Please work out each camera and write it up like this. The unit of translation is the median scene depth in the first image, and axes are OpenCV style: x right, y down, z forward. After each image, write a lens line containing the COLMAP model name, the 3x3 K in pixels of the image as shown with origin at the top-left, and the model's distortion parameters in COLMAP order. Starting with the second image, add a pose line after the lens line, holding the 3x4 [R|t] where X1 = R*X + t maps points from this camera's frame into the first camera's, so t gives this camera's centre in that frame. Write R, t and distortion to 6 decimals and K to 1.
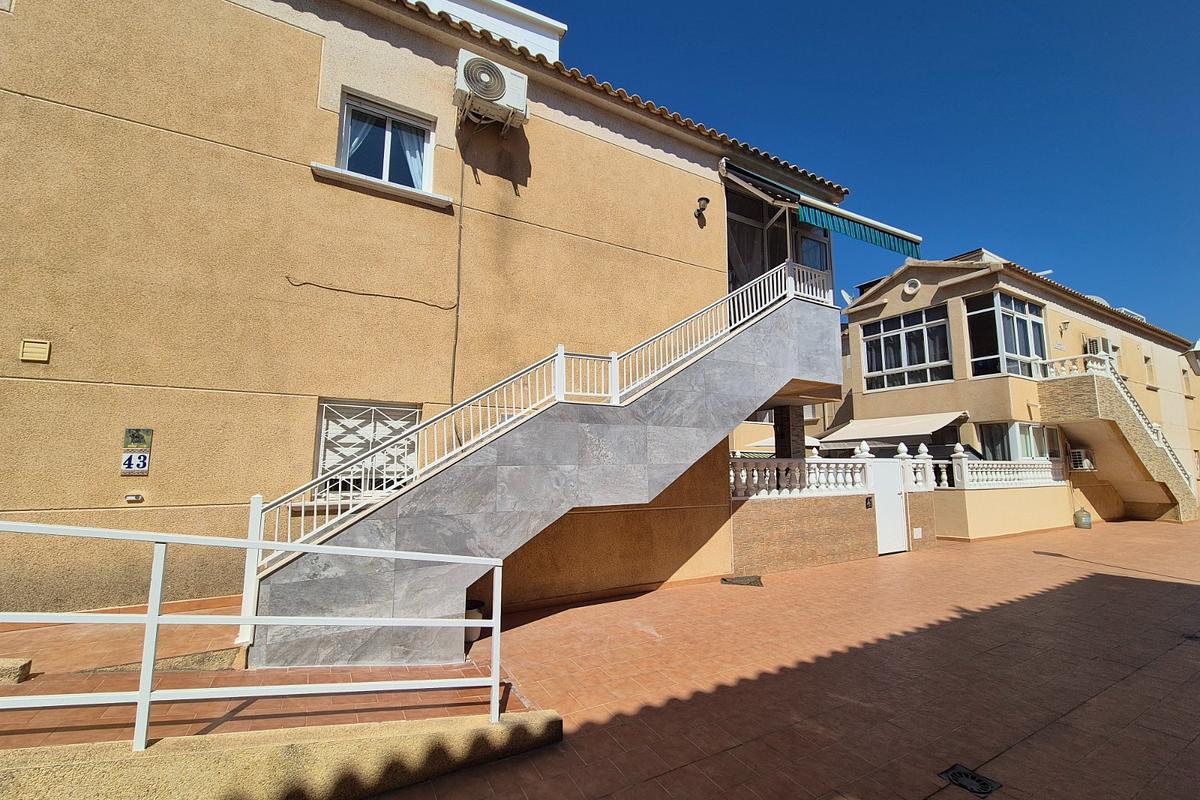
lens RADIAL K [[494.6, 0, 605.0], [0, 494.6, 401.7], [0, 0, 1]] dist [-0.001532, 0.000720]
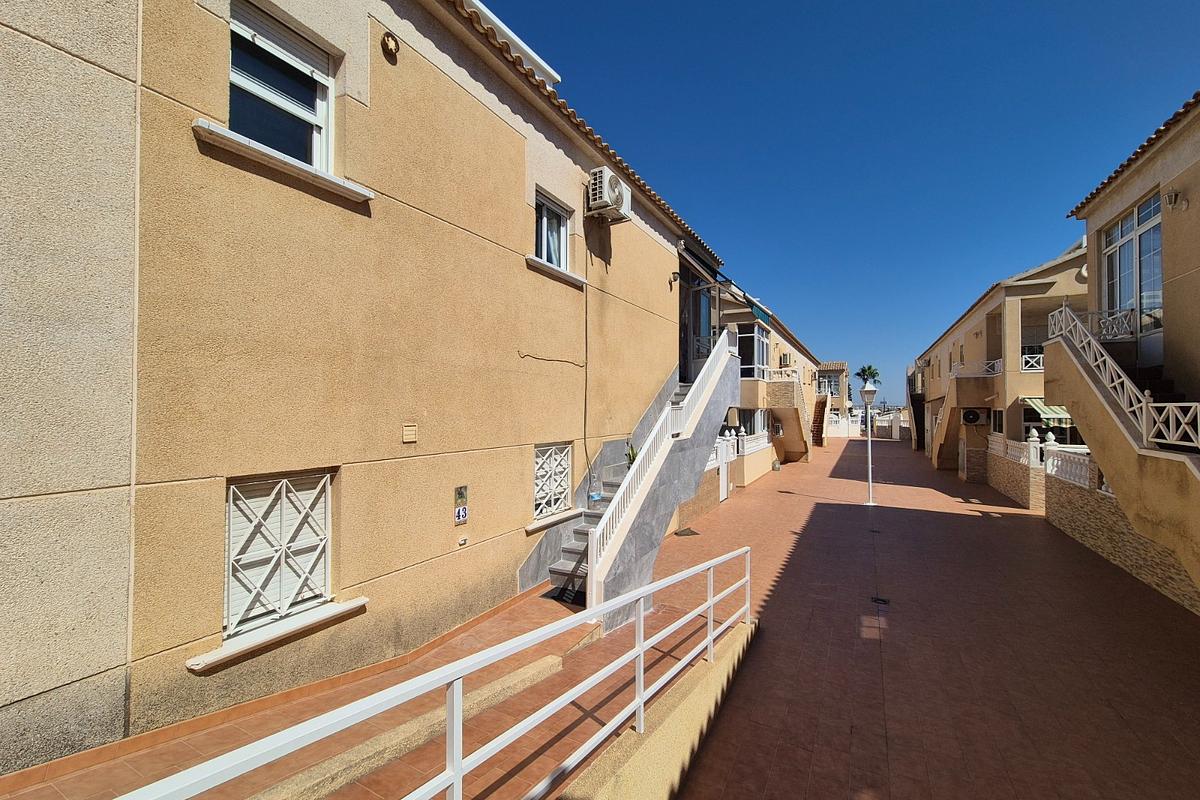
lens RADIAL K [[494.6, 0, 606.5], [0, 494.6, 403.4], [0, 0, 1]] dist [-0.001532, 0.000720]
pose [[0.844483, 0.003854, 0.535569, -0.931003], [-0.066486, 0.992994, 0.097689, -0.213876], [-0.531440, -0.118104, 0.838822, -0.149798]]
